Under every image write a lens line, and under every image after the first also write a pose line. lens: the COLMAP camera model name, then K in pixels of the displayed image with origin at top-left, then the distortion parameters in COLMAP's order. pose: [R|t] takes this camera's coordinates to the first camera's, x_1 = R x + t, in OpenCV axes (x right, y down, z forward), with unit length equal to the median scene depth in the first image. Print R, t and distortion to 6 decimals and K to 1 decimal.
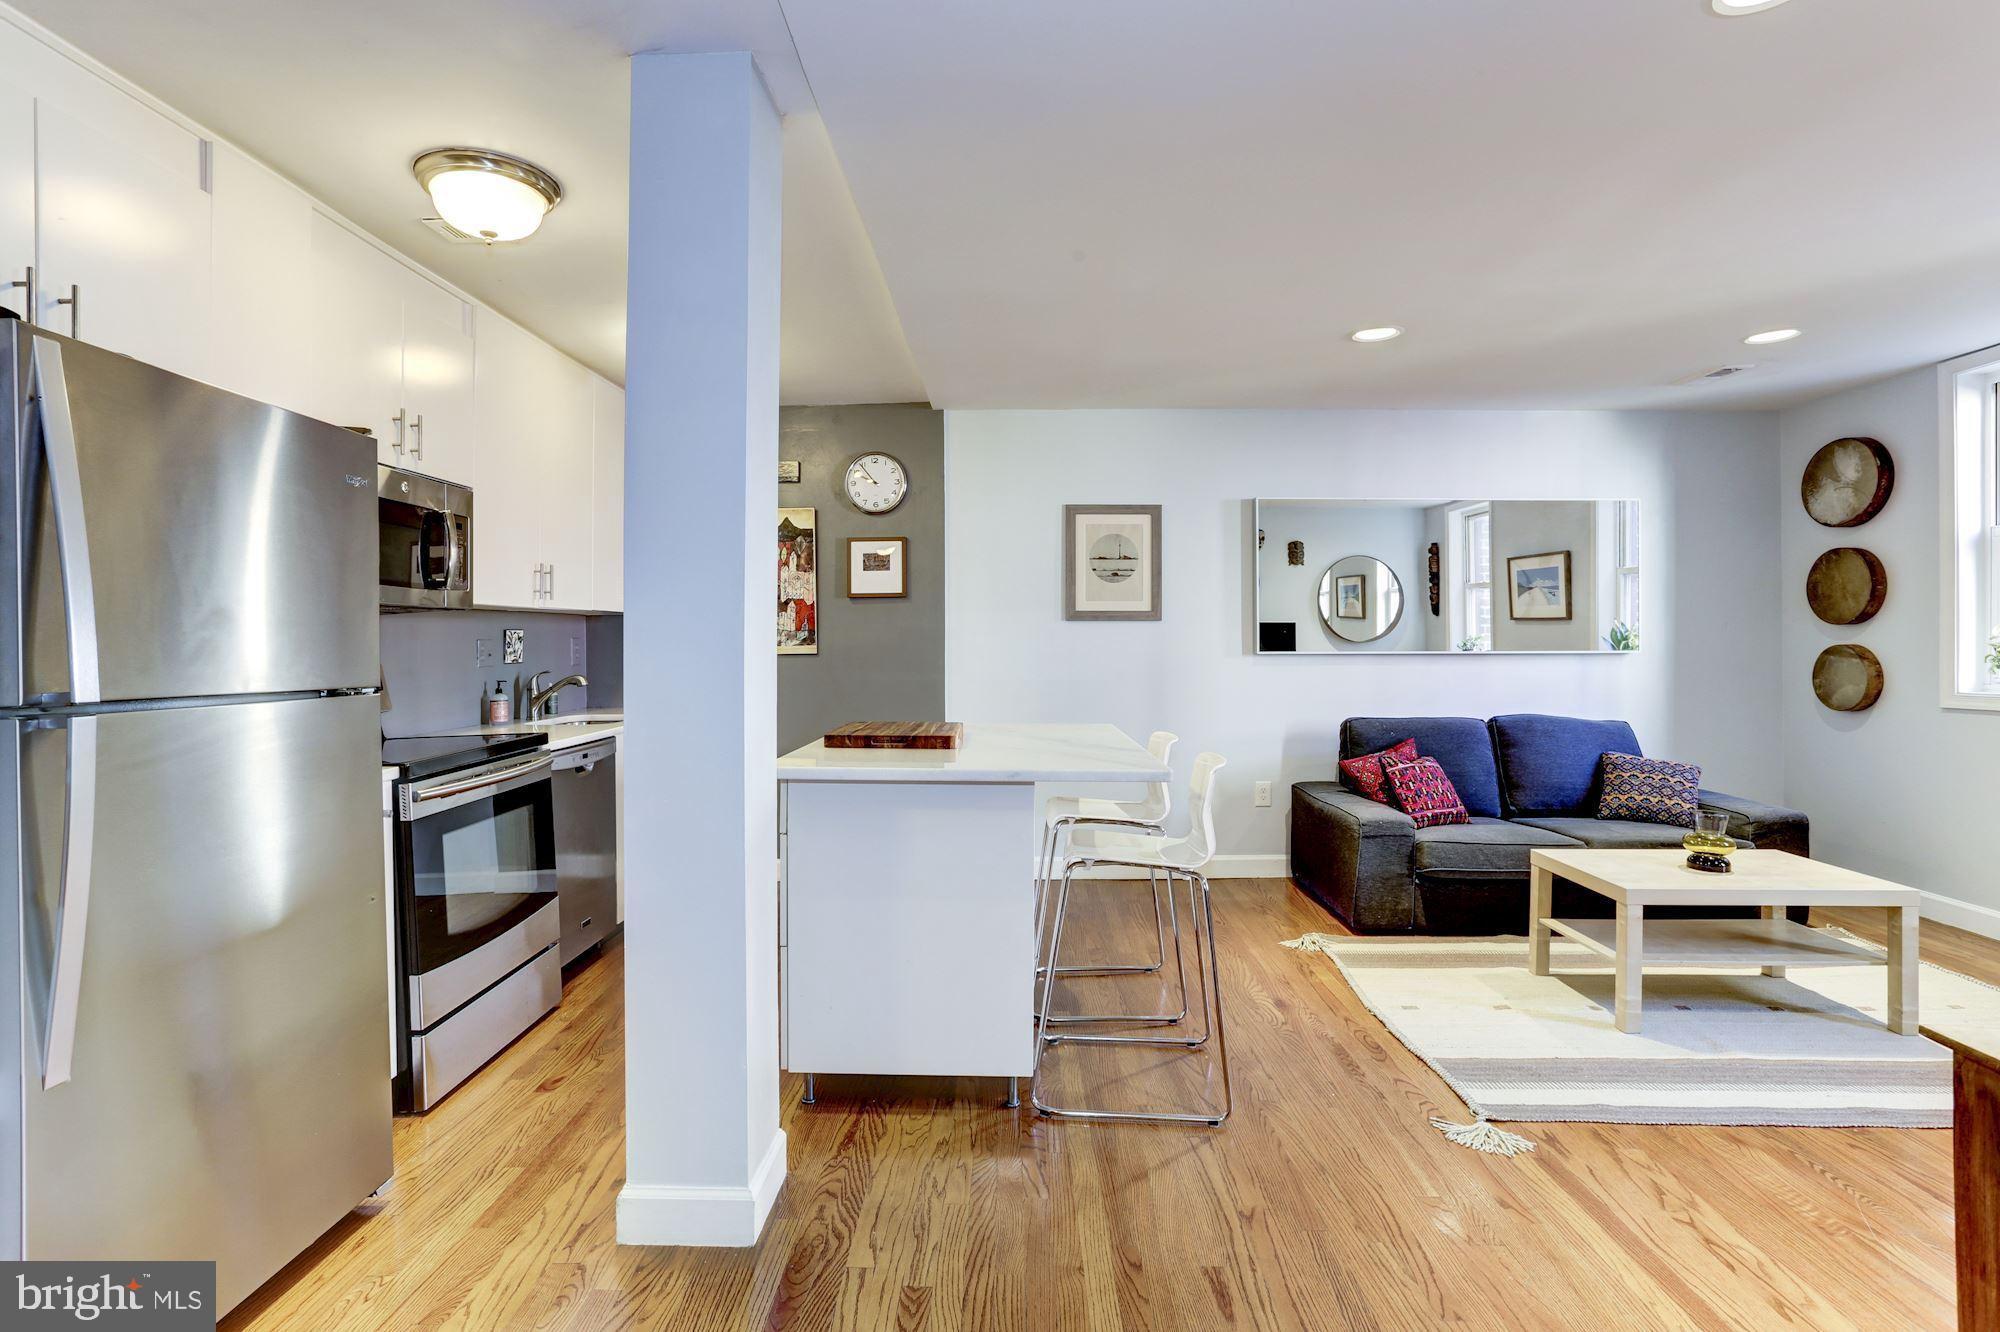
lens RADIAL K [[1006.6, 0, 1005.7], [0, 1006.6, 653.8], [0, 0, 1]] dist [-0.028118, 0.022913]
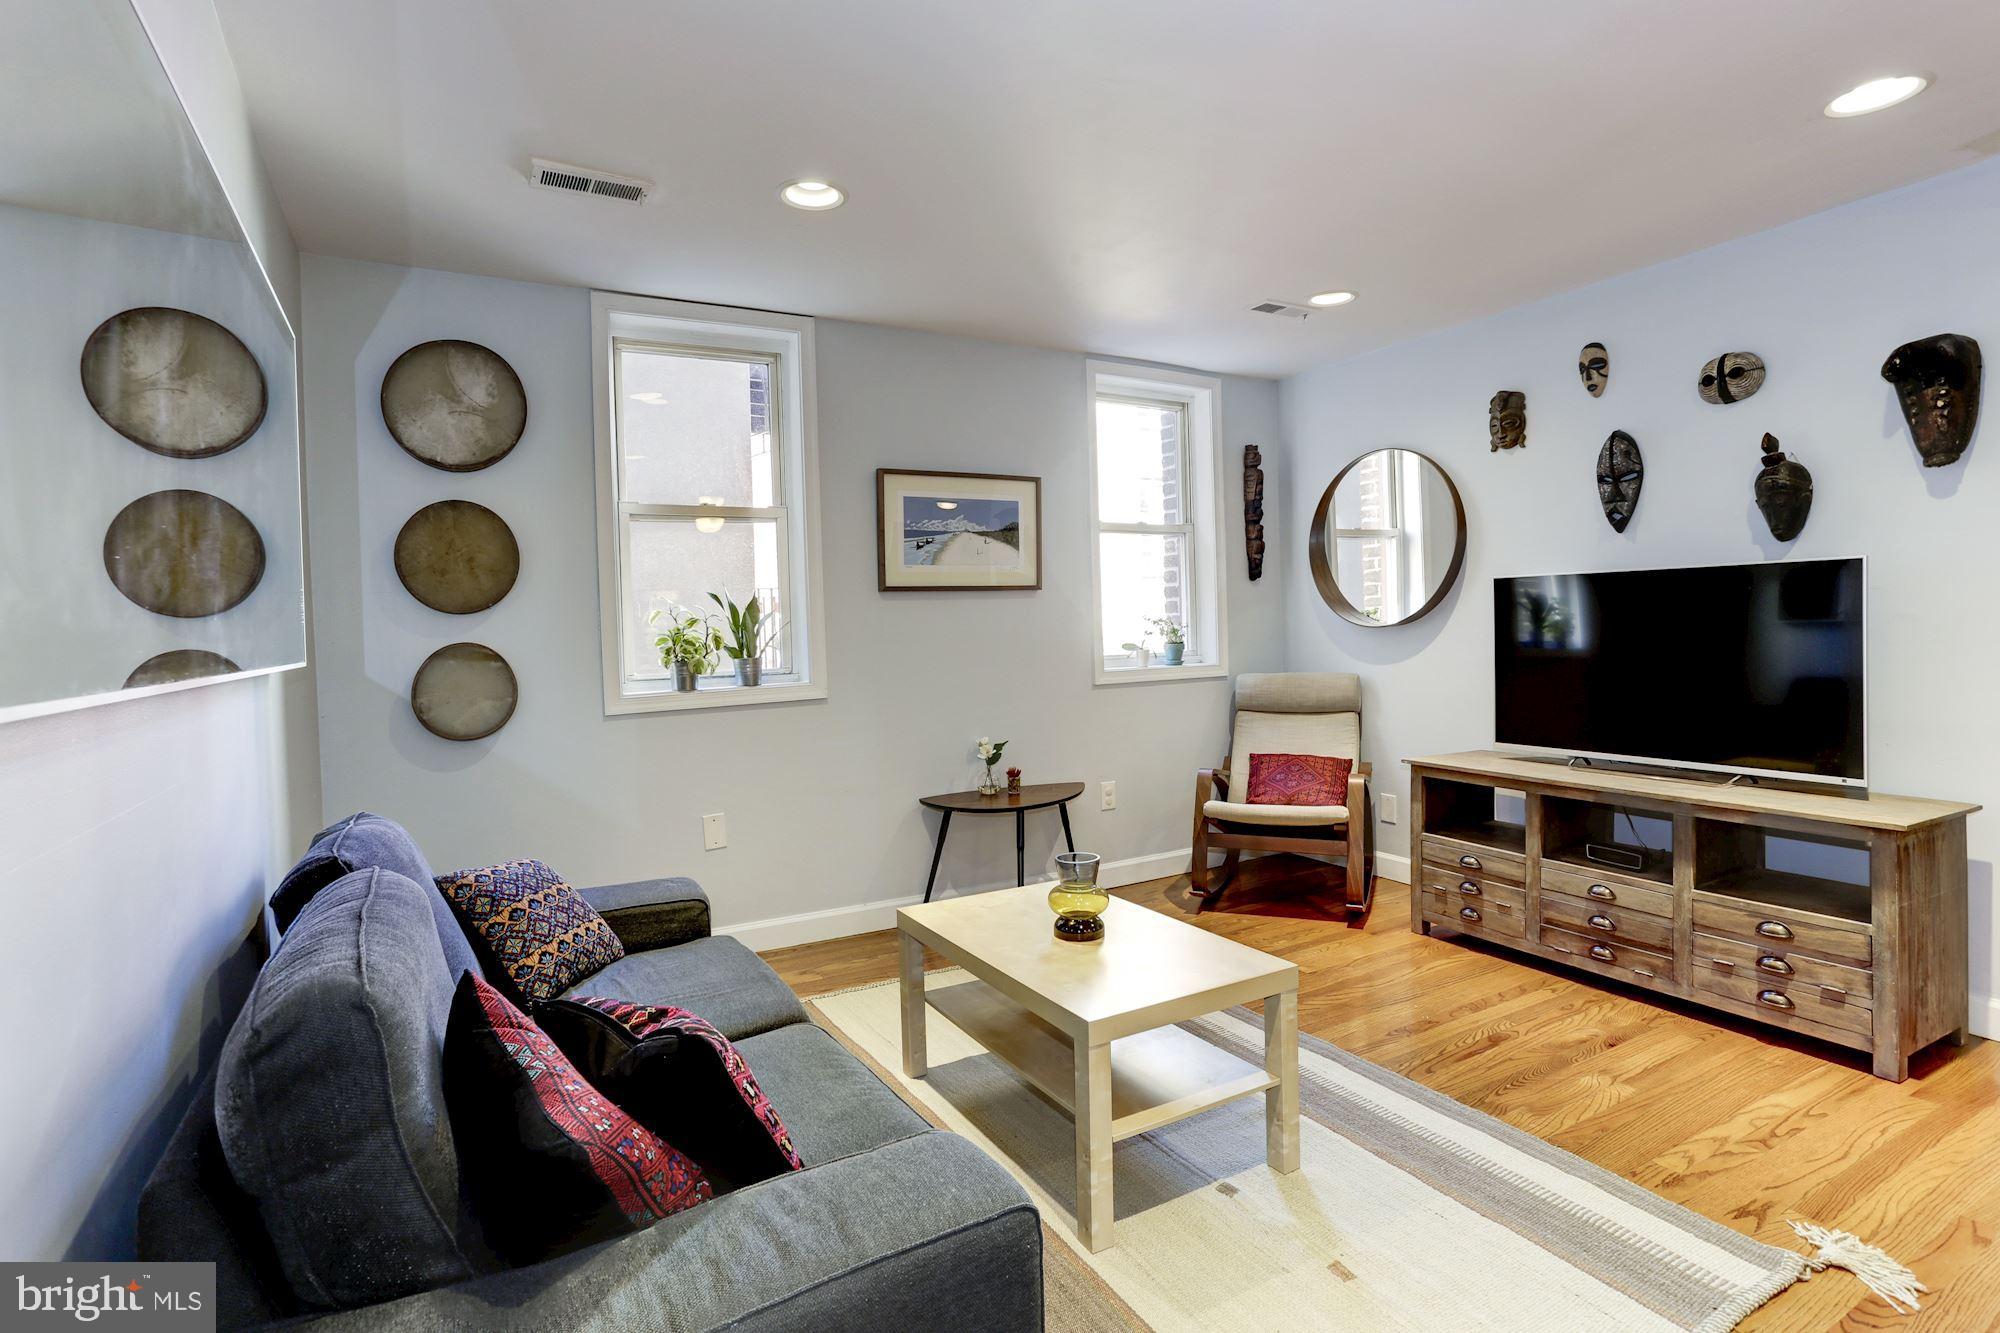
lens RADIAL K [[966.6, 0, 997.2], [0, 966.6, 638.5], [0, 0, 1]] dist [-0.047813, 0.034596]
pose [[-0.521681, 0.003103, 0.853135, 0.091628], [0.040325, 0.998965, 0.021025, -0.011599], [-0.852187, 0.045371, -0.521266, 0.954944]]
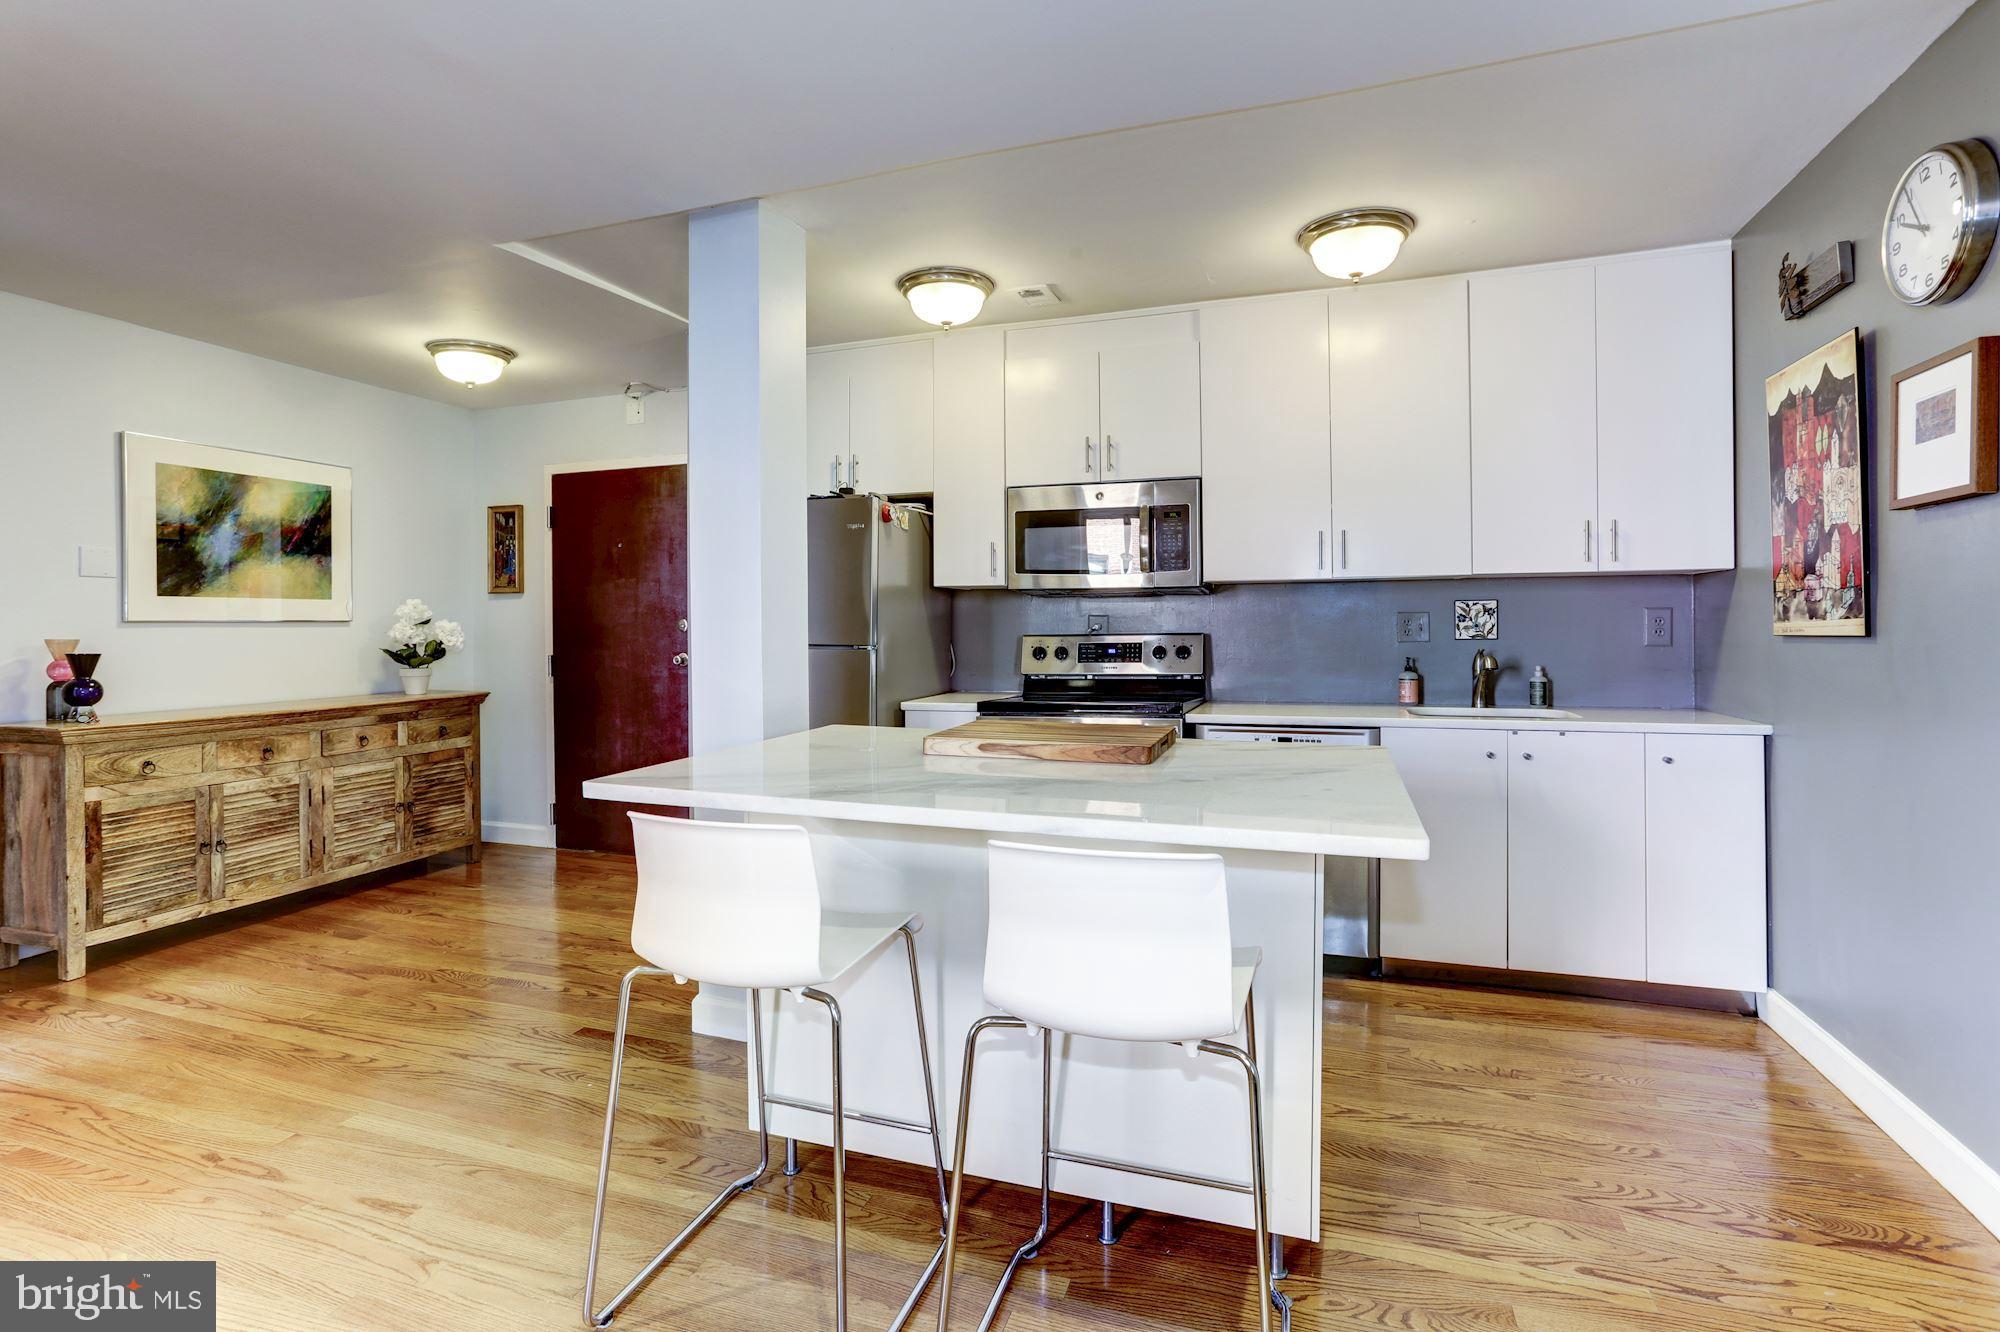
lens RADIAL K [[966.6, 0, 997.2], [0, 966.6, 638.0], [0, 0, 1]] dist [-0.047813, 0.034596]
pose [[-0.306501, 0.020416, -0.951651, 0.367703], [-0.004541, 0.999727, 0.022910, -0.007613], [0.951859, 0.011344, -0.306325, 0.754706]]
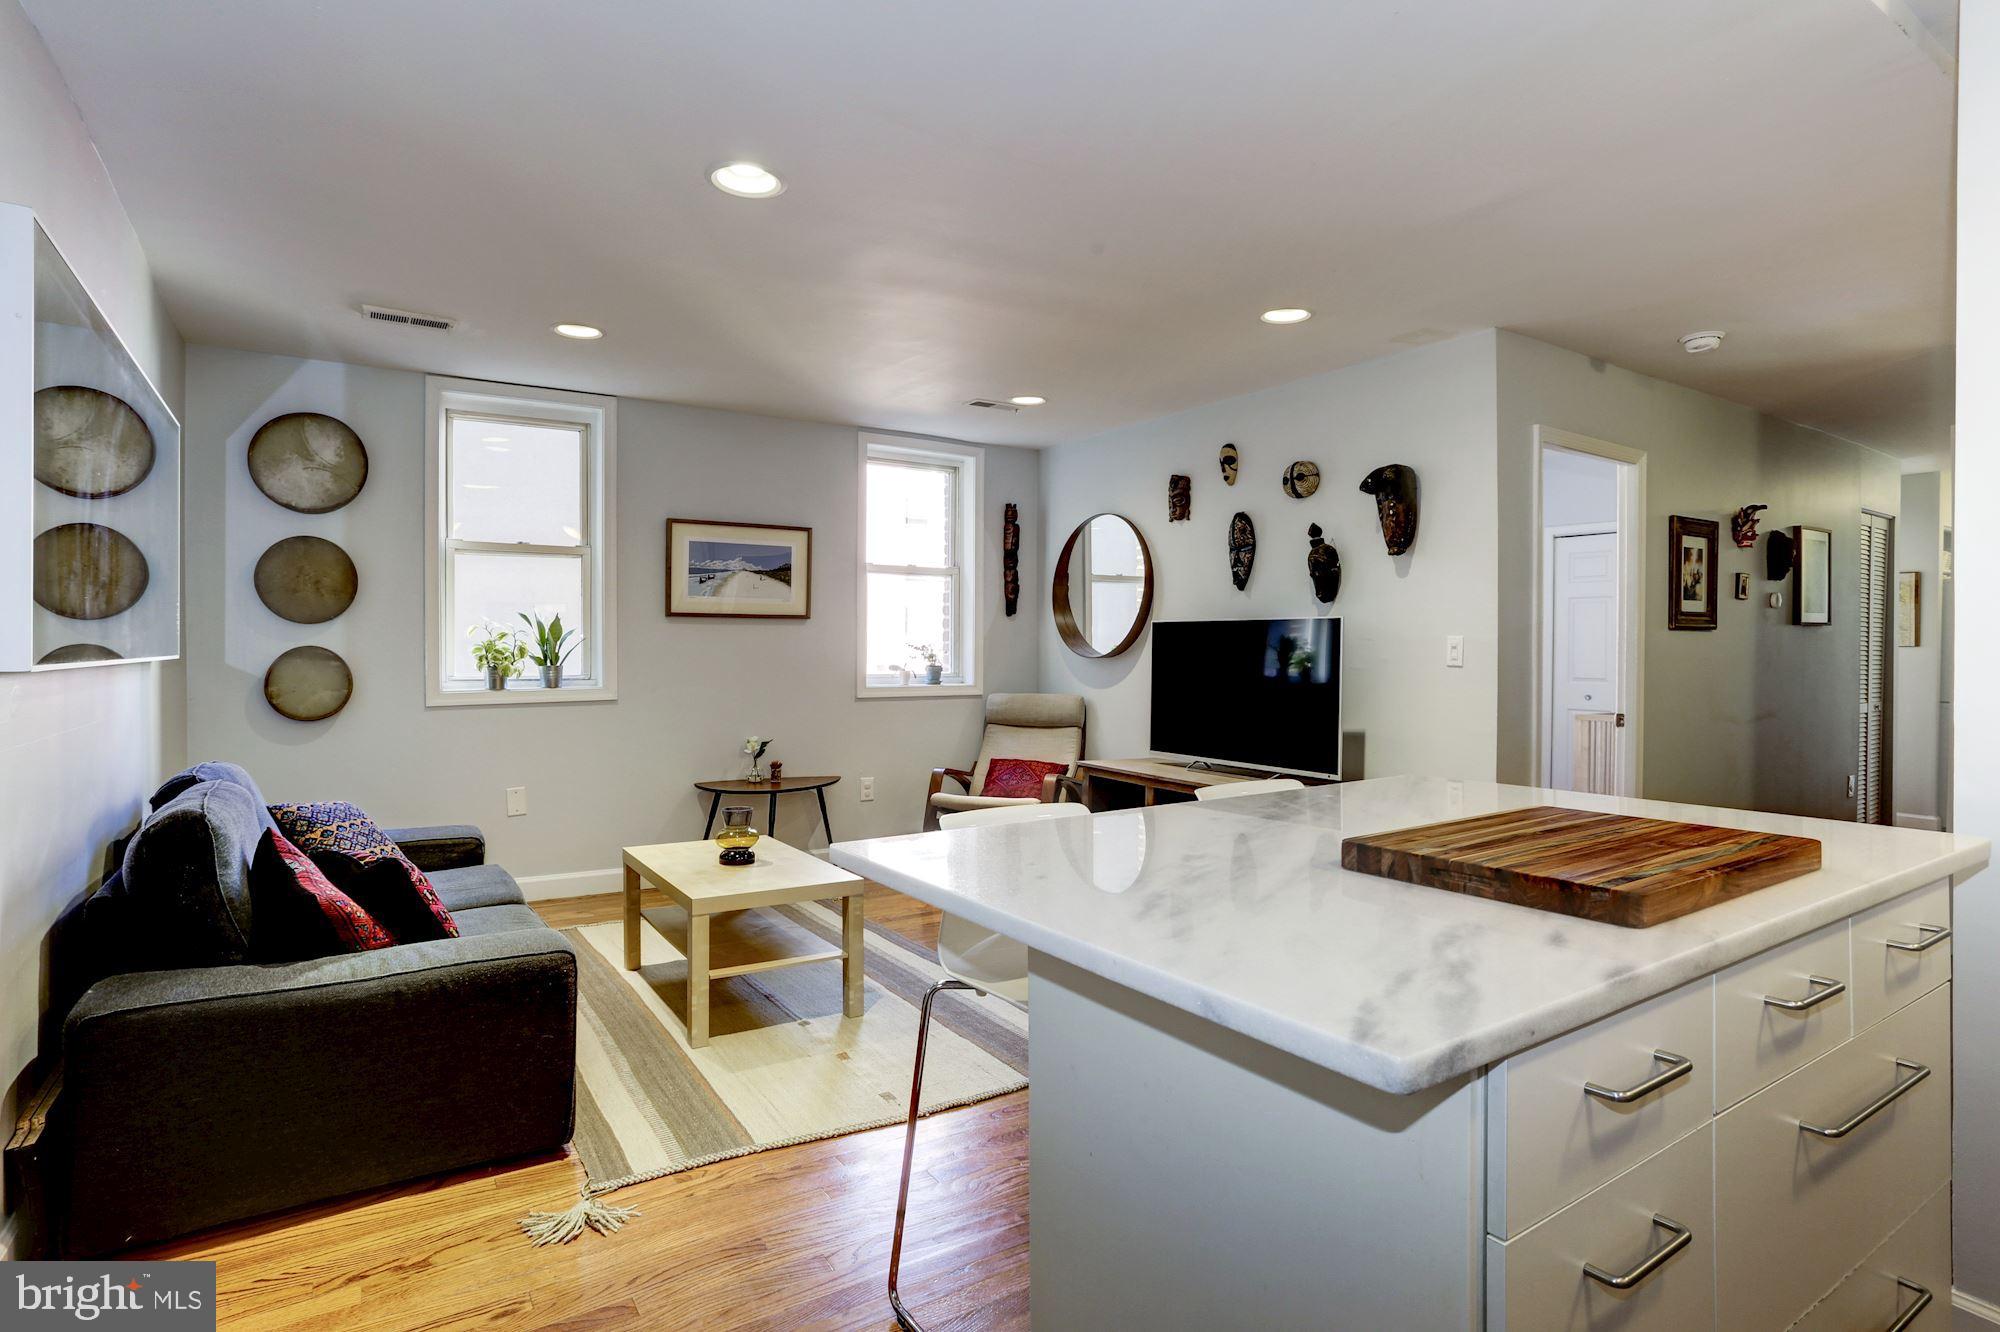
lens RADIAL K [[1006.6, 0, 1005.7], [0, 1006.6, 653.8], [0, 0, 1]] dist [-0.028118, 0.022913]
pose [[-0.576219, -0.007510, 0.817261, -0.210761], [0.006508, 0.999884, 0.013777, -0.010805], [-0.817270, 0.013257, -0.576103, 0.932810]]
